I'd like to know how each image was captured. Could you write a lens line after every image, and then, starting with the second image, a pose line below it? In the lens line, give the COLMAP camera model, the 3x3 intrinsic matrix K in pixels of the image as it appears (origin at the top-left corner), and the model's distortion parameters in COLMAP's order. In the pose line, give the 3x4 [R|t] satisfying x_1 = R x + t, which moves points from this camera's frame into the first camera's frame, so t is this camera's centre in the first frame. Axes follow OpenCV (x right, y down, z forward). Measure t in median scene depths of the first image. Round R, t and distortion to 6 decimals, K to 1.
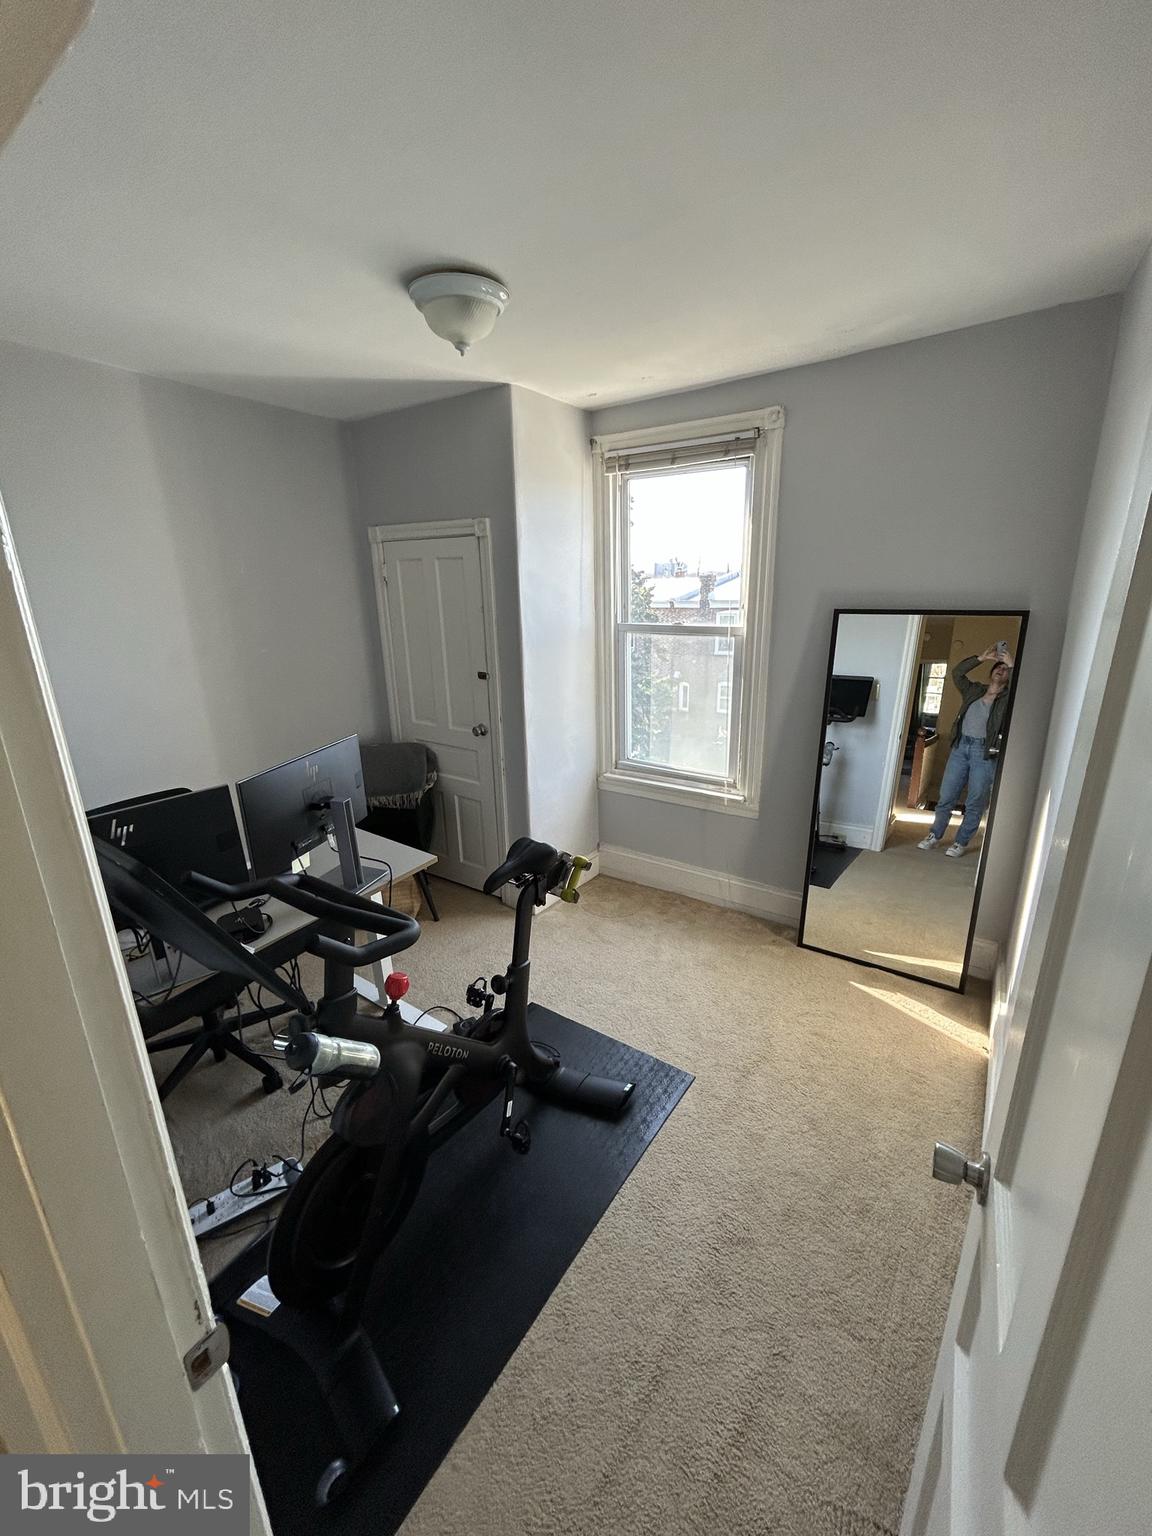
lens RADIAL K [[622.9, 0, 582.4], [0, 622.9, 765.3], [0, 0, 1]] dist [0.001197, 0.000492]
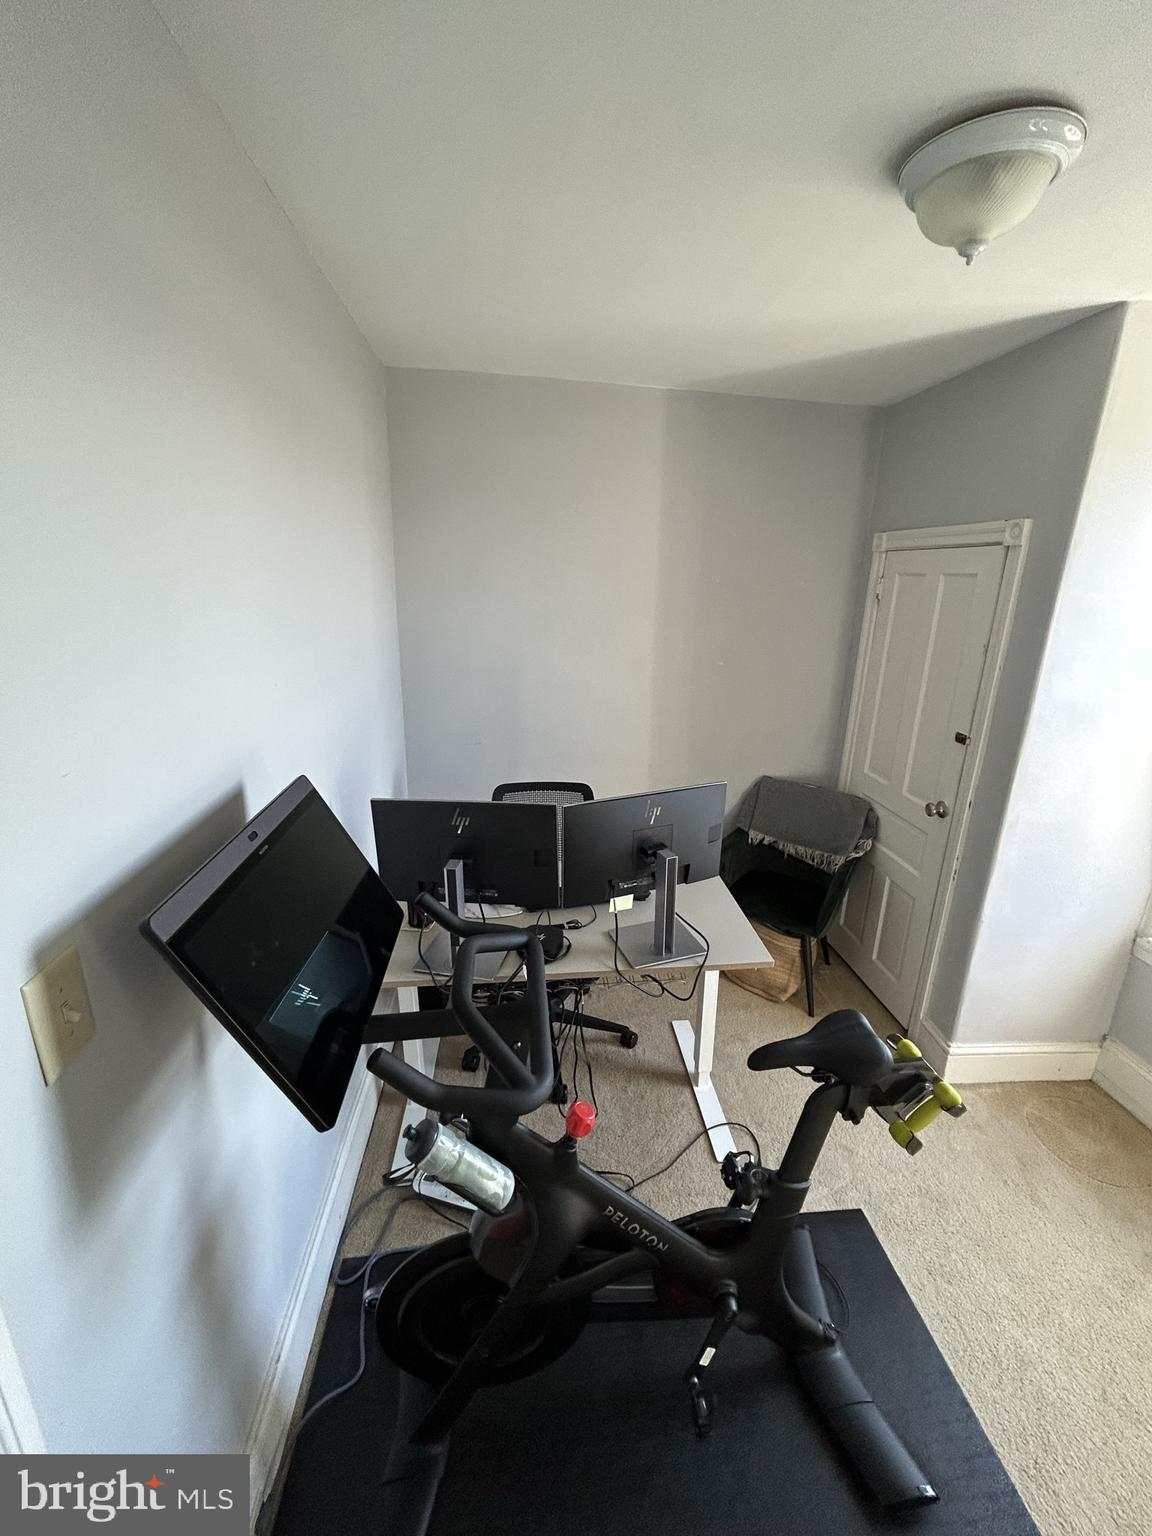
lens RADIAL K [[622.9, 0, 582.4], [0, 622.9, 765.3], [0, 0, 1]] dist [0.001197, 0.000492]
pose [[0.652374, 0.253338, -0.714302, 0.103274], [-0.257417, 0.960517, 0.105562, -0.107640], [0.712842, 0.115008, 0.691830, 0.270868]]
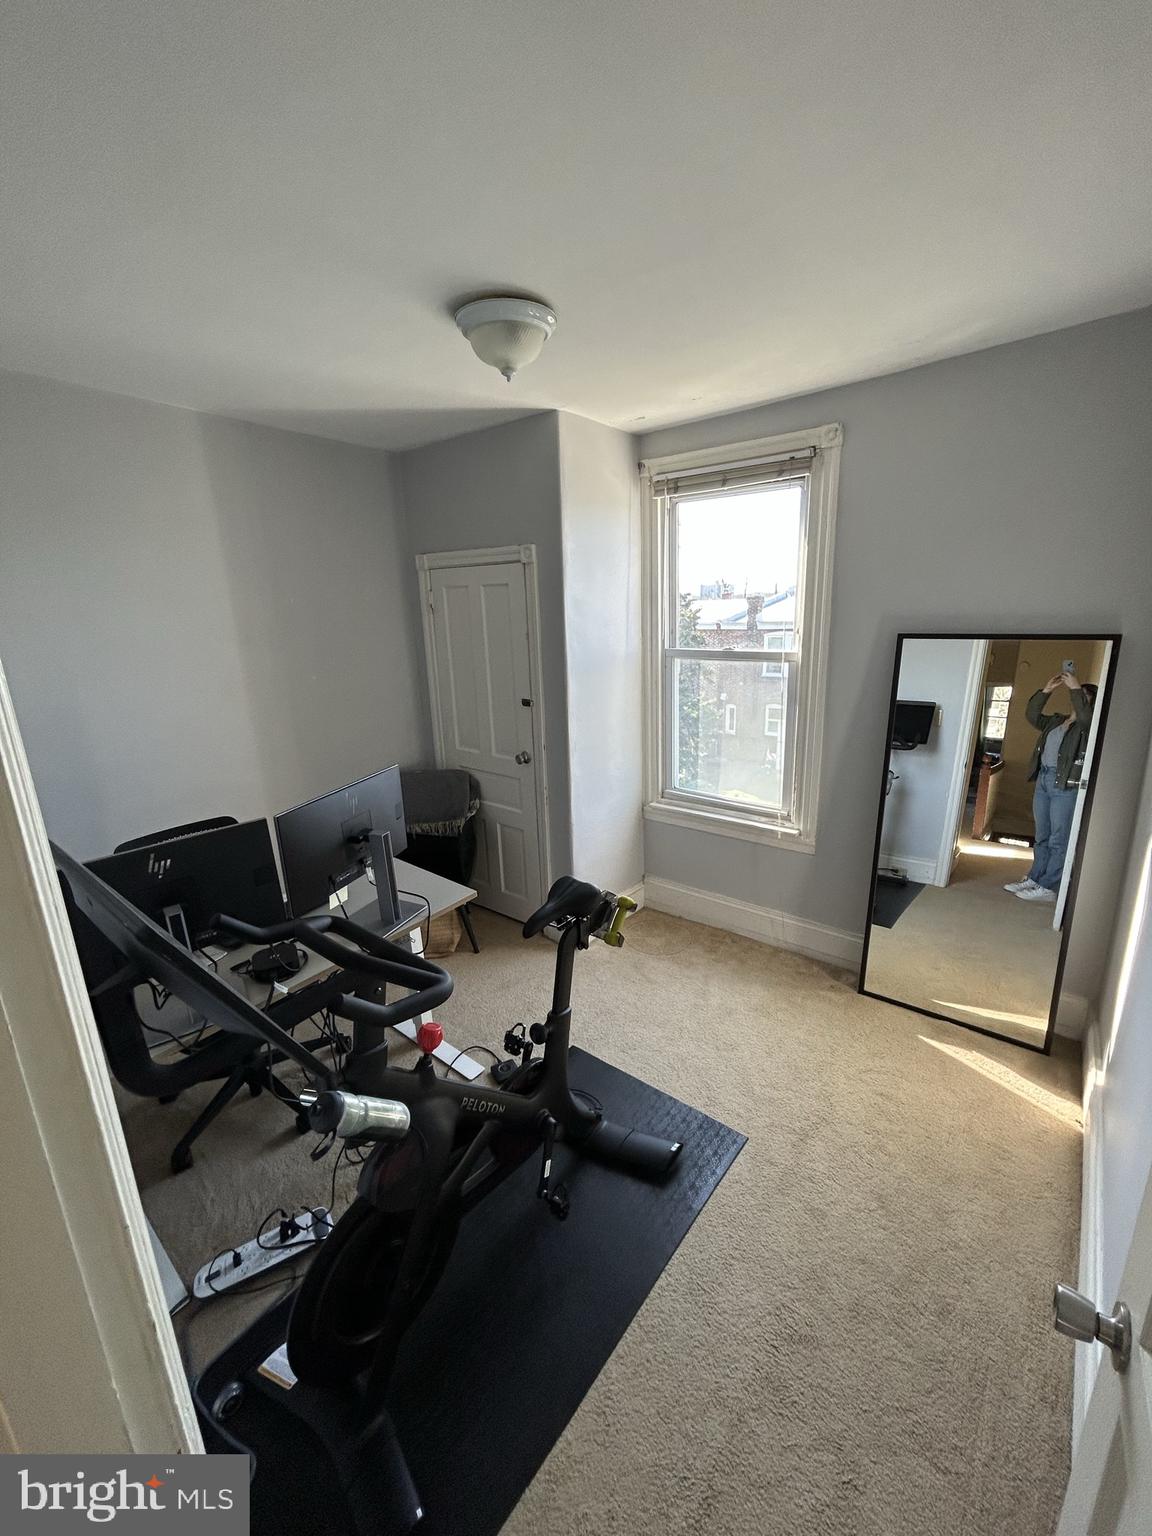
lens RADIAL K [[622.9, 0, 582.4], [0, 622.9, 765.3], [0, 0, 1]] dist [0.001197, 0.000492]
pose [[0.997437, 0.007667, -0.071141, -0.002490], [-0.010066, 0.999391, -0.033425, -0.018479], [0.070841, 0.034056, 0.996906, 0.041858]]
